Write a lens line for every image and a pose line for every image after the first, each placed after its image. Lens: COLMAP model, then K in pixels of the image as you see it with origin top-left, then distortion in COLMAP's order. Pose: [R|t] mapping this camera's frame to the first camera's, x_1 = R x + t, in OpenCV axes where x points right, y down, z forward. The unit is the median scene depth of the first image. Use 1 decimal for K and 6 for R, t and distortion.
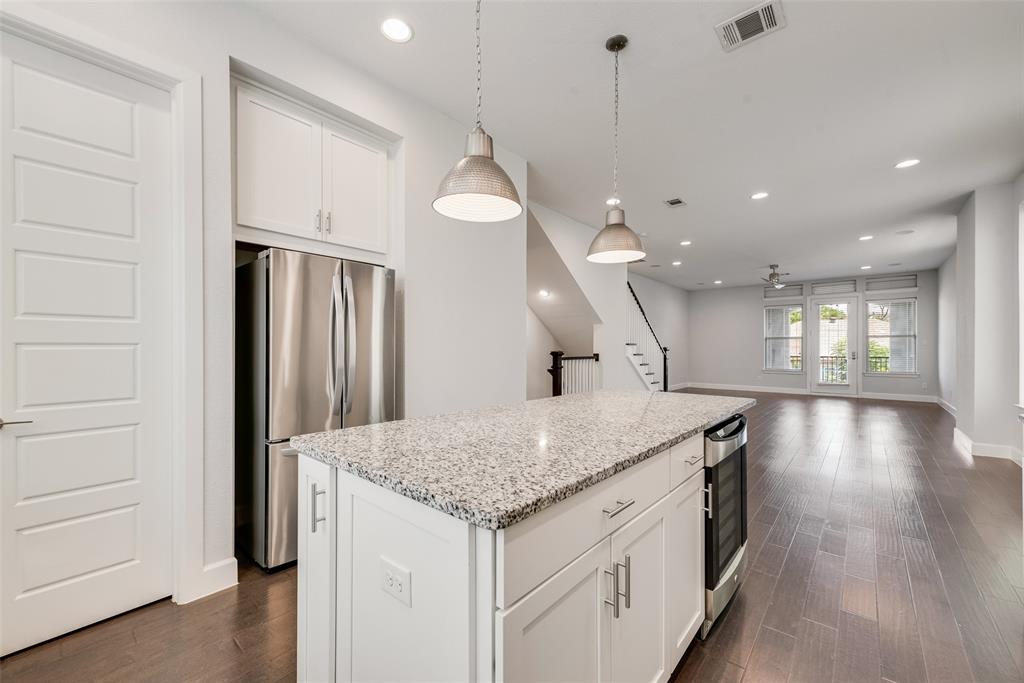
lens RADIAL K [[402.3, 0, 510.8], [0, 402.3, 347.0], [0, 0, 1]] dist [0.017117, -0.002244]
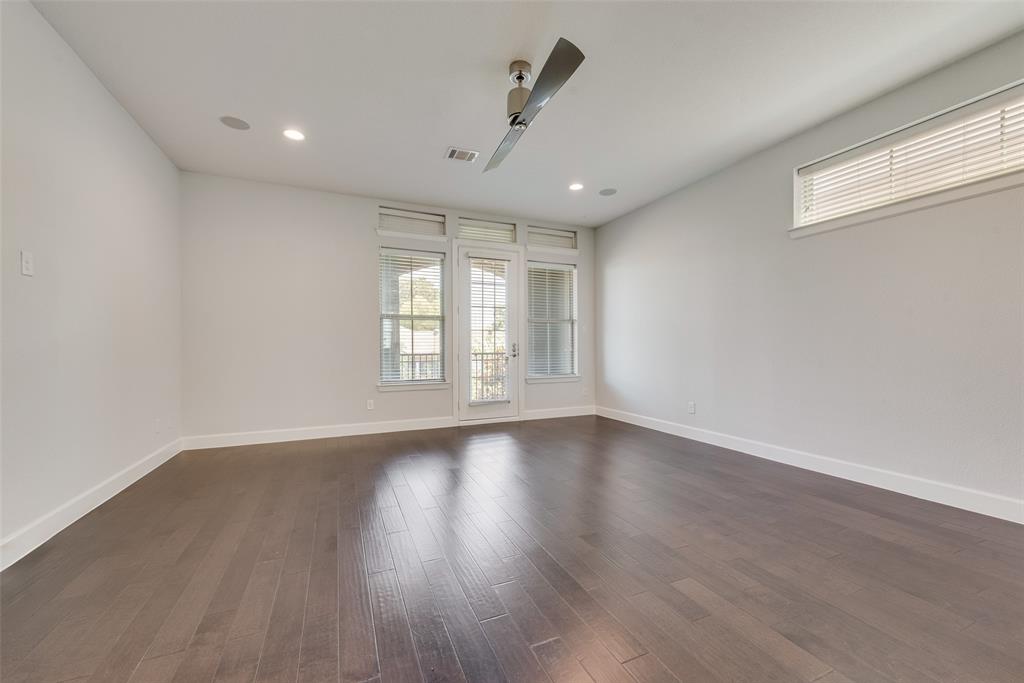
lens RADIAL K [[402.3, 0, 511.0], [0, 402.3, 344.3], [0, 0, 1]] dist [0.017117, -0.002244]
pose [[0.428113, -0.005997, 0.903705, 0.296469], [-0.000572, 0.999976, 0.006907, 0.008094], [-0.903725, -0.003474, 0.428100, 0.720662]]
